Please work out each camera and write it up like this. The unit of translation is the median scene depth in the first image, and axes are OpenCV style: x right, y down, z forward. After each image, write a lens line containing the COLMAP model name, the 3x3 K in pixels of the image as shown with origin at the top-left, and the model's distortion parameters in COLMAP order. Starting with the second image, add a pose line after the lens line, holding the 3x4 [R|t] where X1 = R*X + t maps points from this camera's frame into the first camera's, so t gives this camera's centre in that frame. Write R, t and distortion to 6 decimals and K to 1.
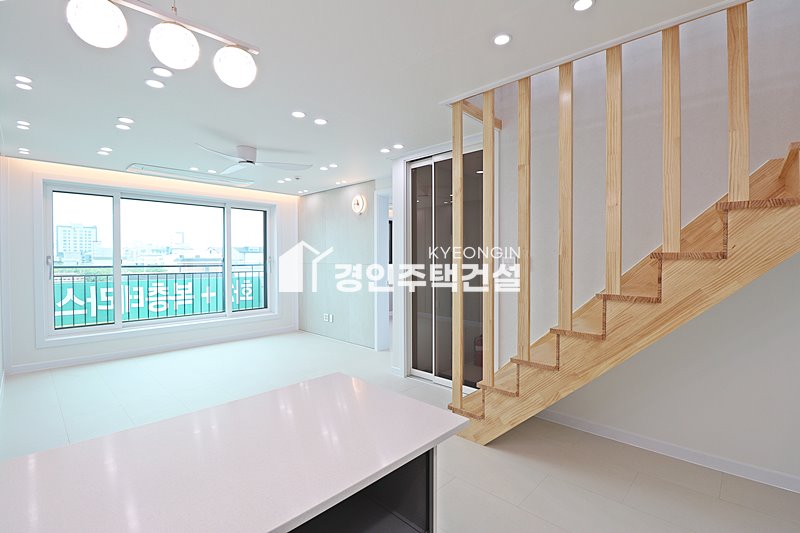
lens RADIAL K [[367.5, 0, 404.4], [0, 367.5, 262.4], [0, 0, 1]] dist [-0.001395, -0.013083]
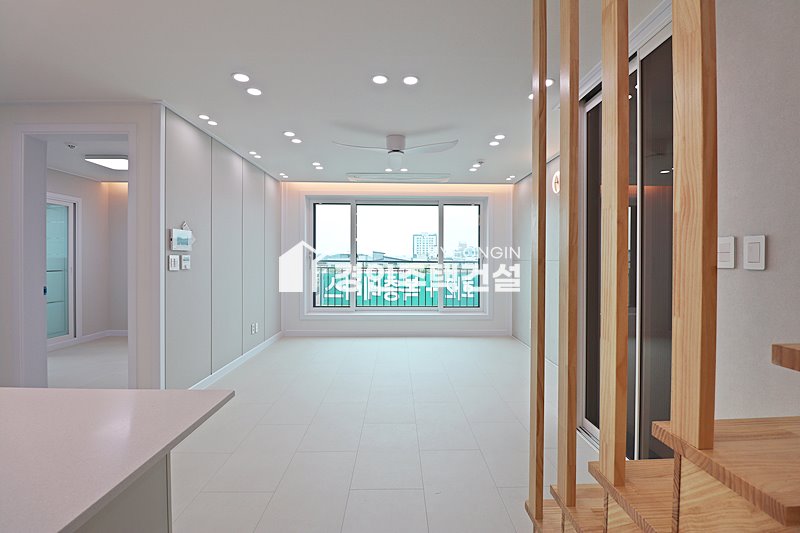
lens RADIAL K [[367.5, 0, 404.4], [0, 367.5, 262.4], [0, 0, 1]] dist [-0.001395, -0.013083]
pose [[0.703613, 0.010486, -0.710506, 0.196739], [-0.012718, 0.999917, 0.002162, 0.011168], [0.710470, 0.007515, 0.703688, 0.239349]]
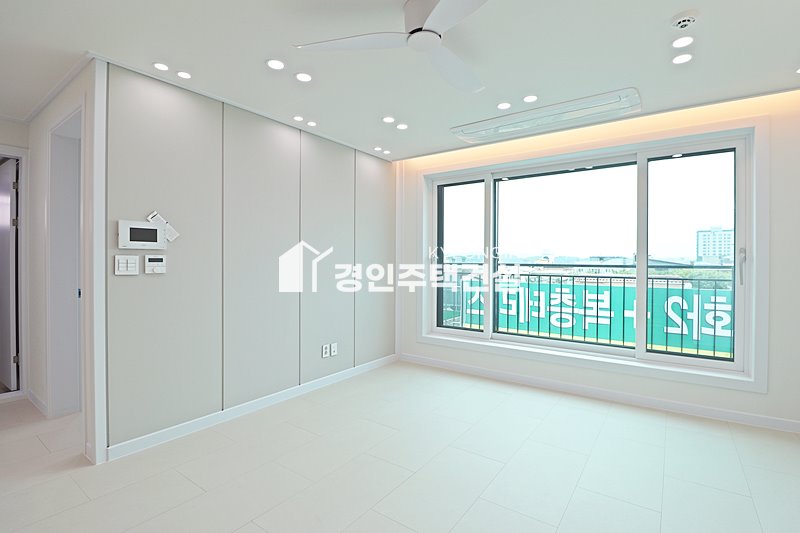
lens RADIAL K [[378.5, 0, 405.4], [0, 378.5, 261.7], [0, 0, 1]] dist [-0.010180, -0.000613]
pose [[0.142716, 0.002953, -0.989759, 0.032216], [-0.015484, 0.999880, 0.000751, 0.008456], [0.989643, 0.015219, 0.142745, 0.646545]]
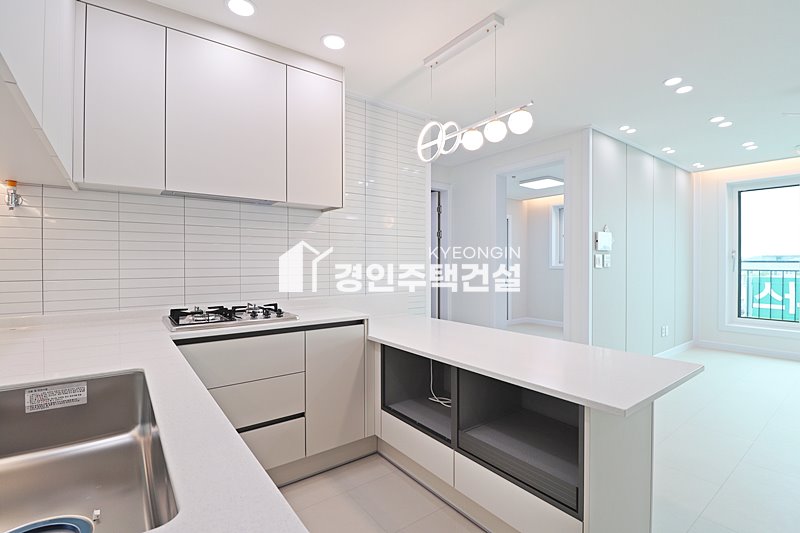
lens RADIAL K [[375.4, 0, 403.7], [0, 375.4, 265.5], [0, 0, 1]] dist [-0.000409, -0.013830]
pose [[-0.158626, 0.008161, -0.987305, 0.261692], [-0.008745, 0.999915, 0.009670, 0.021790], [0.987300, 0.010168, -0.158541, 0.147540]]
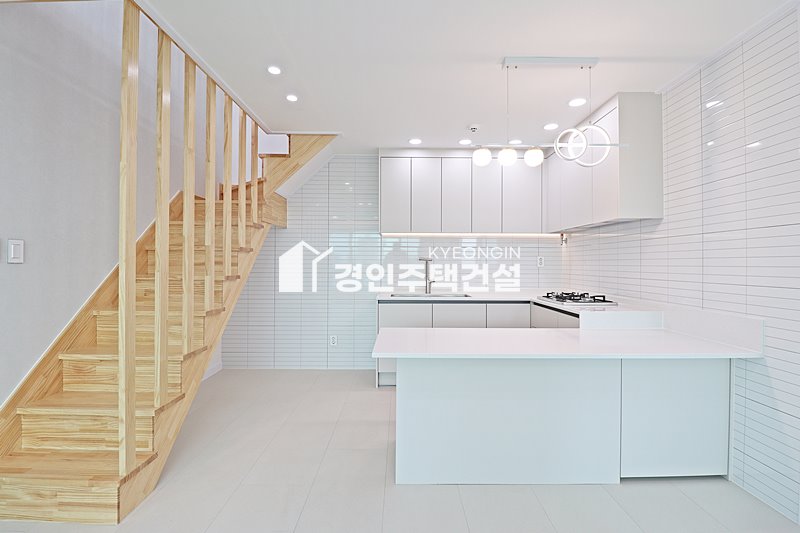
lens RADIAL K [[372.5, 0, 404.4], [0, 372.5, 262.6], [0, 0, 1]] dist [-0.002034, -0.011704]
pose [[-0.695602, 0.000919, 0.718427, -0.333497], [0.004027, 0.999988, 0.002620, 0.013645], [-0.718416, 0.004715, -0.695598, 0.555249]]
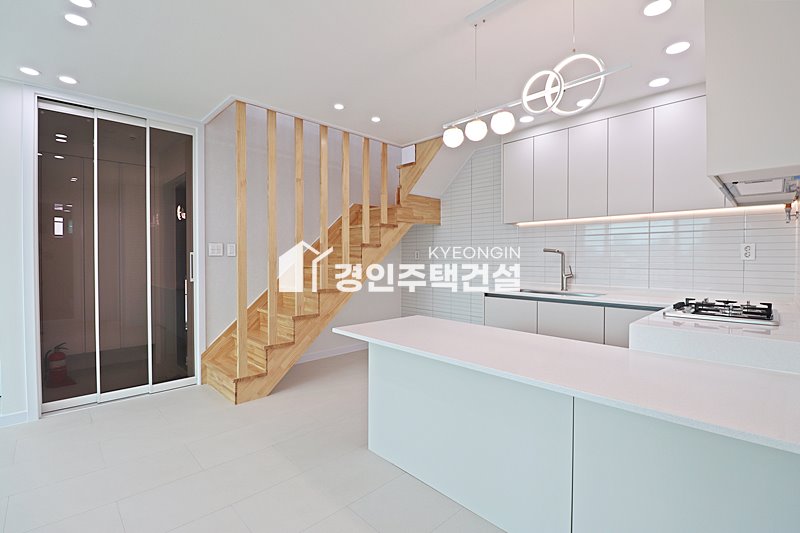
lens RADIAL K [[367.5, 0, 404.4], [0, 367.5, 262.4], [0, 0, 1]] dist [-0.001395, -0.013083]
pose [[0.037412, -0.012720, 0.999219, -0.474918], [0.009358, 0.999880, 0.012378, 0.019682], [-0.999256, 0.008888, 0.037526, 0.235994]]
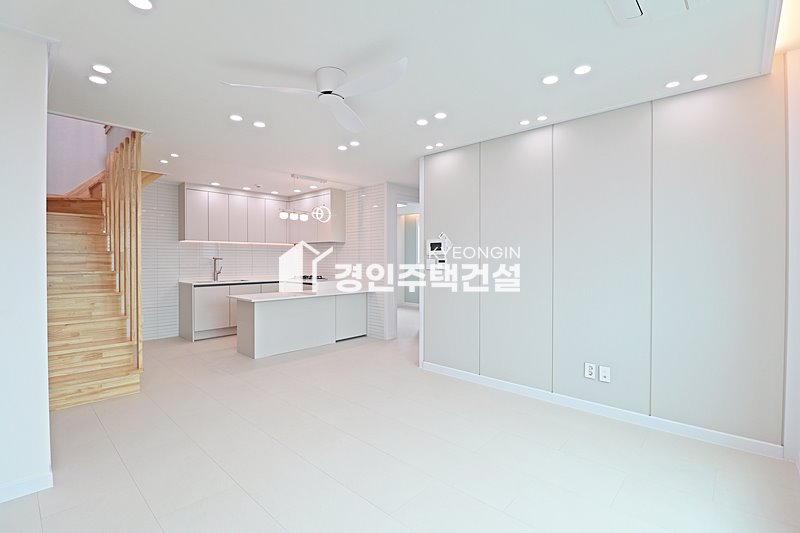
lens RADIAL K [[367.5, 0, 404.4], [0, 367.5, 262.4], [0, 0, 1]] dist [-0.001395, -0.013083]
pose [[-0.999834, -0.000708, -0.018195, -0.386815], [-0.001064, 0.999808, 0.019573, -0.001119], [0.018178, 0.019589, -0.999643, 1.160747]]
